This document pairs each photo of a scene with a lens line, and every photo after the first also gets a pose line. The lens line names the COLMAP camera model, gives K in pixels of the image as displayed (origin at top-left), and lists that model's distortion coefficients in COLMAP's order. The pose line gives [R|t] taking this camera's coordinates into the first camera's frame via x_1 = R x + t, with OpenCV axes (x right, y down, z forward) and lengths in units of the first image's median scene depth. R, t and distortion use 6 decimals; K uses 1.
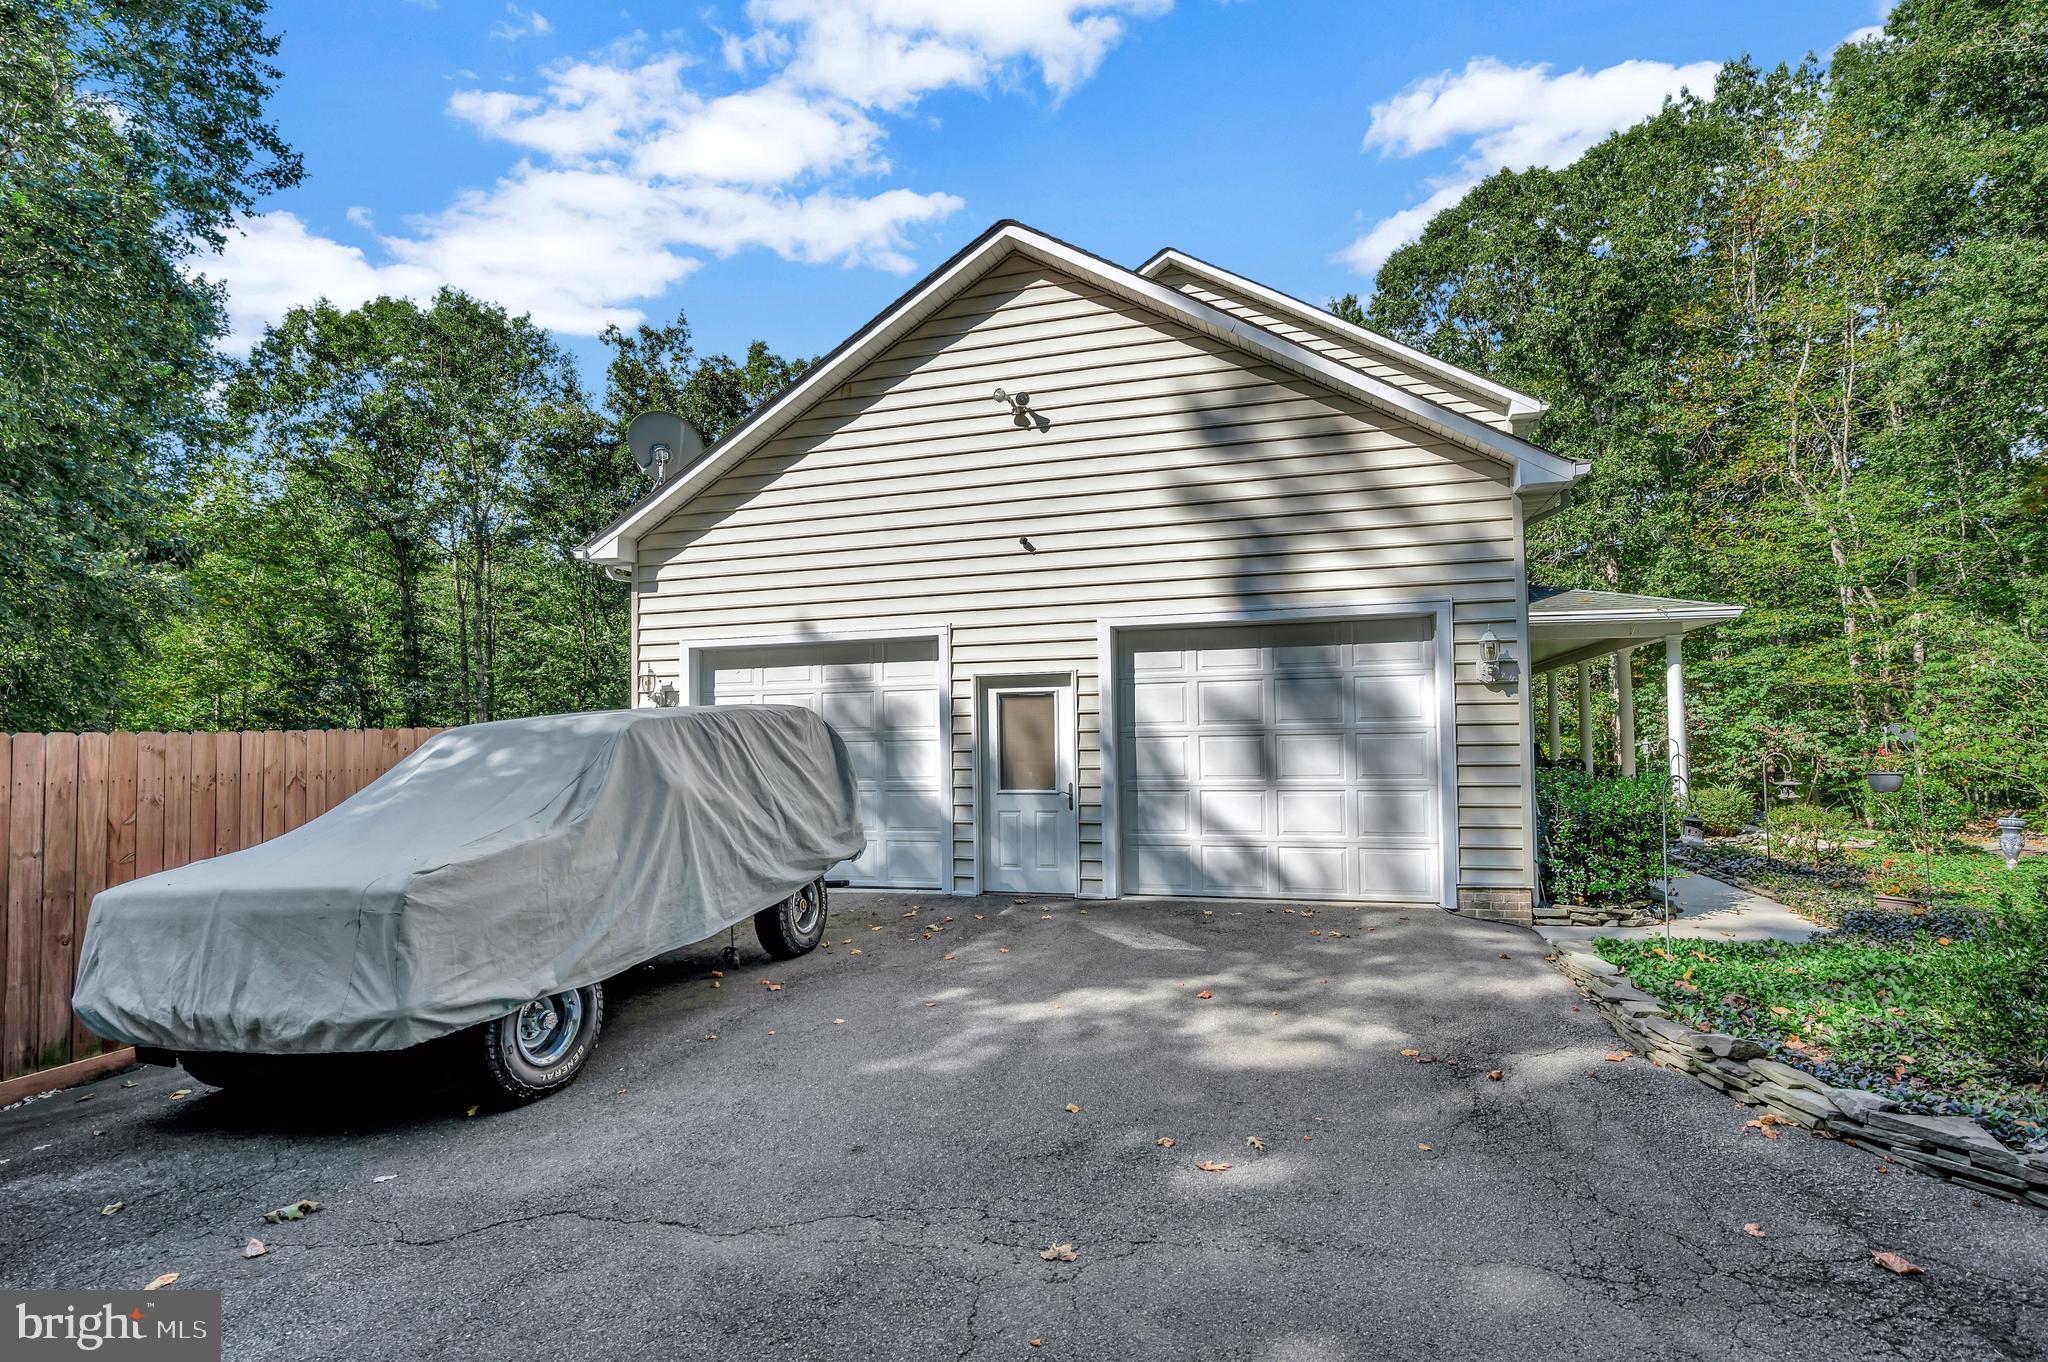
lens RADIAL K [[984.0, 0, 1023.6], [0, 984.0, 712.6], [0, 0, 1]] dist [-0.002953, -0.000618]
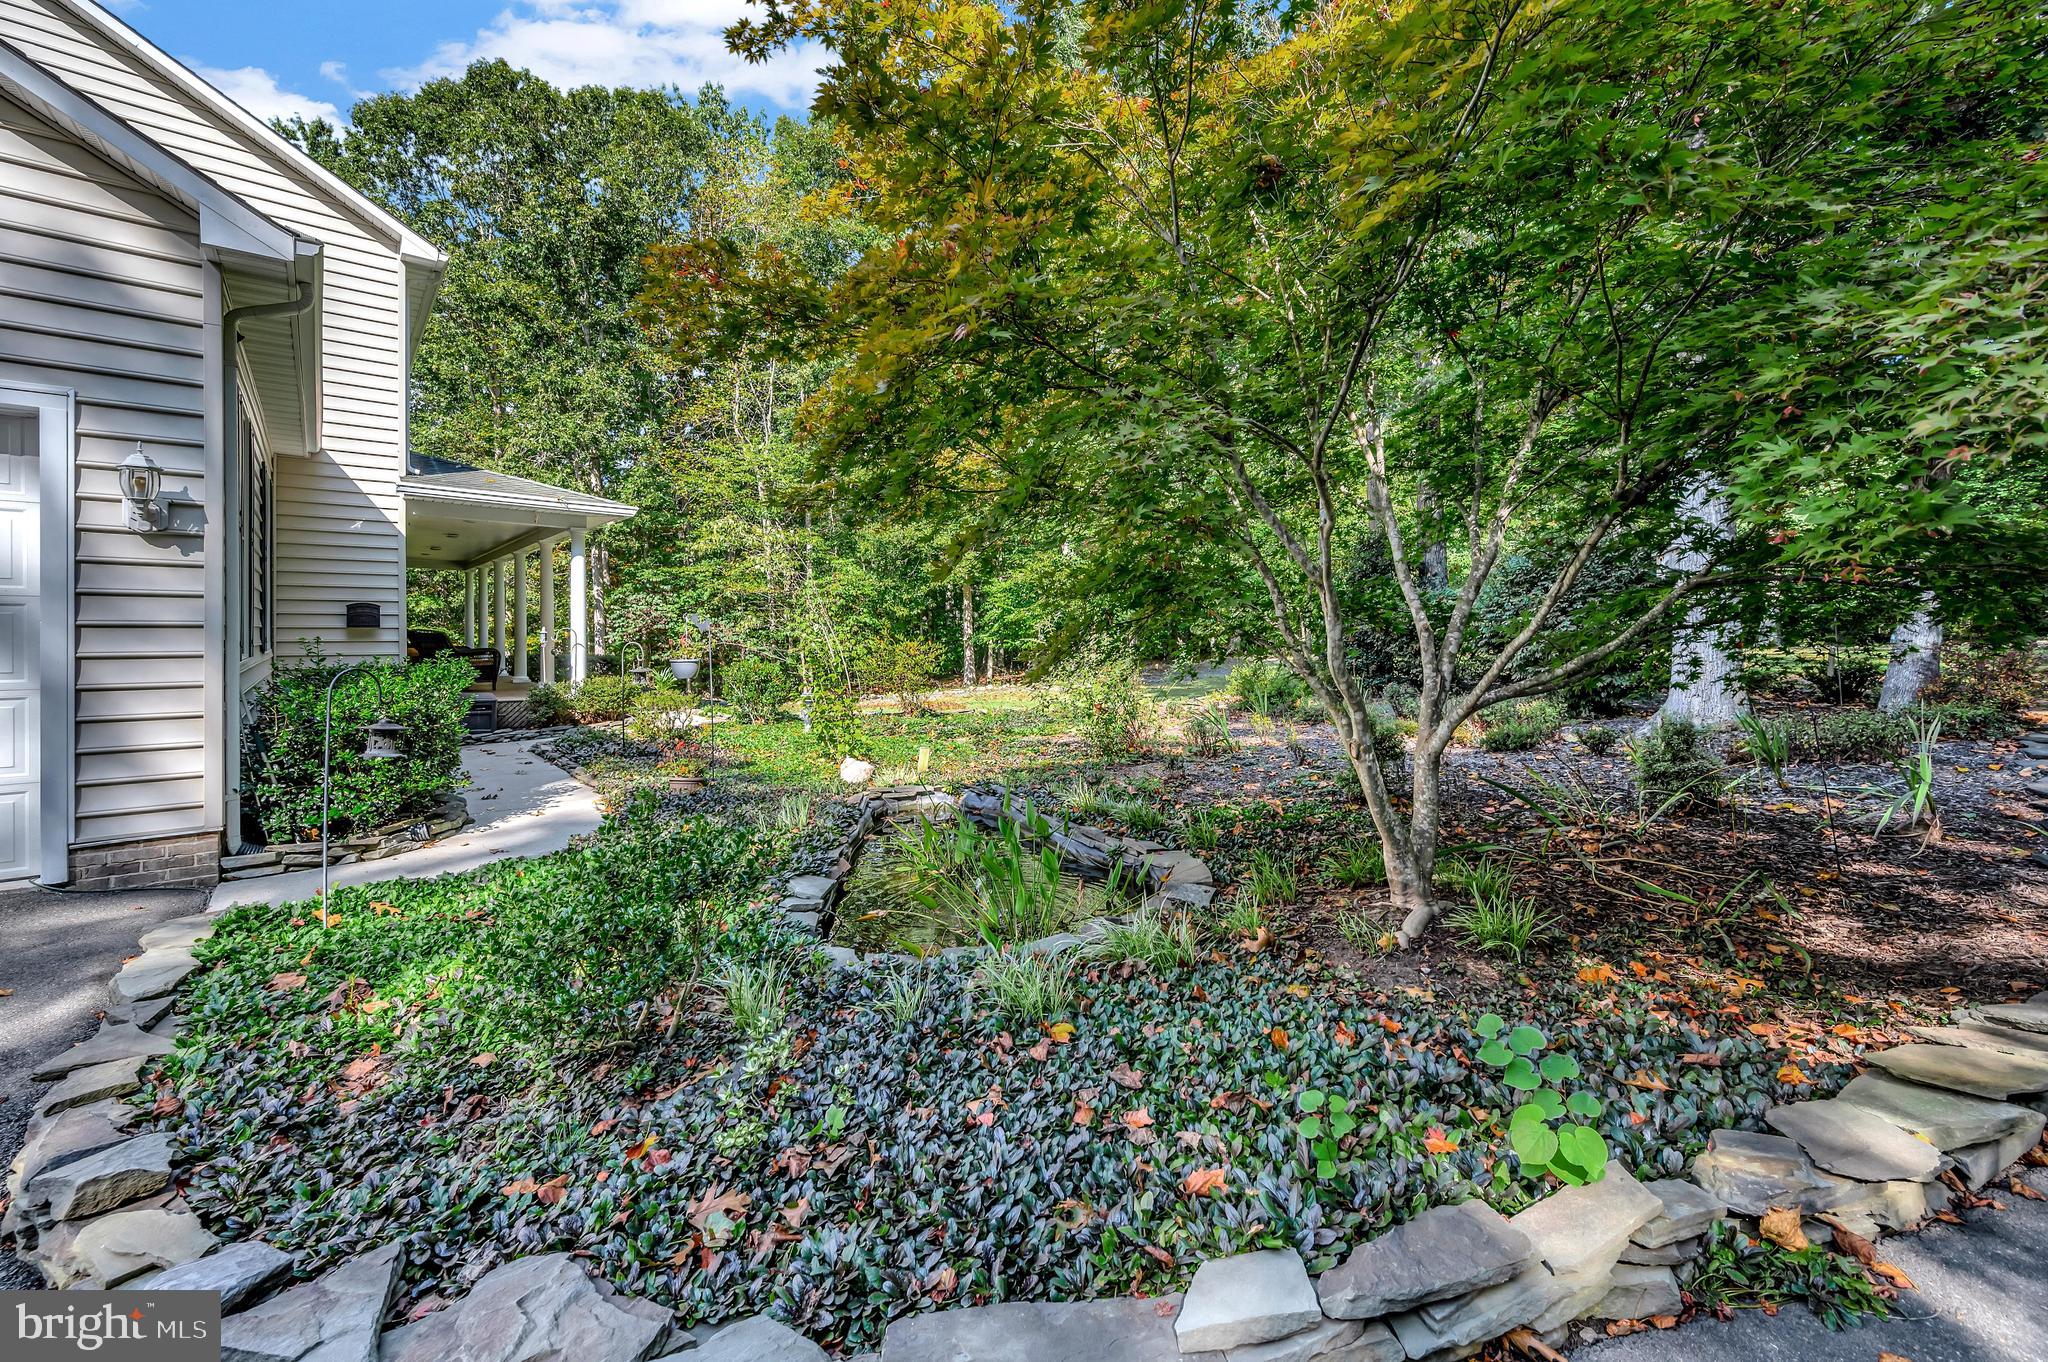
lens RADIAL K [[821.0, 0, 1024.0], [0, 821.0, 681.0], [0, 0, 1]] dist [0.000618, 0.000186]
pose [[0.569706, -0.034557, 0.821122, 0.195854], [-0.035657, 0.997135, 0.066704, 0.006488], [-0.821075, -0.067281, 0.566842, 0.107300]]
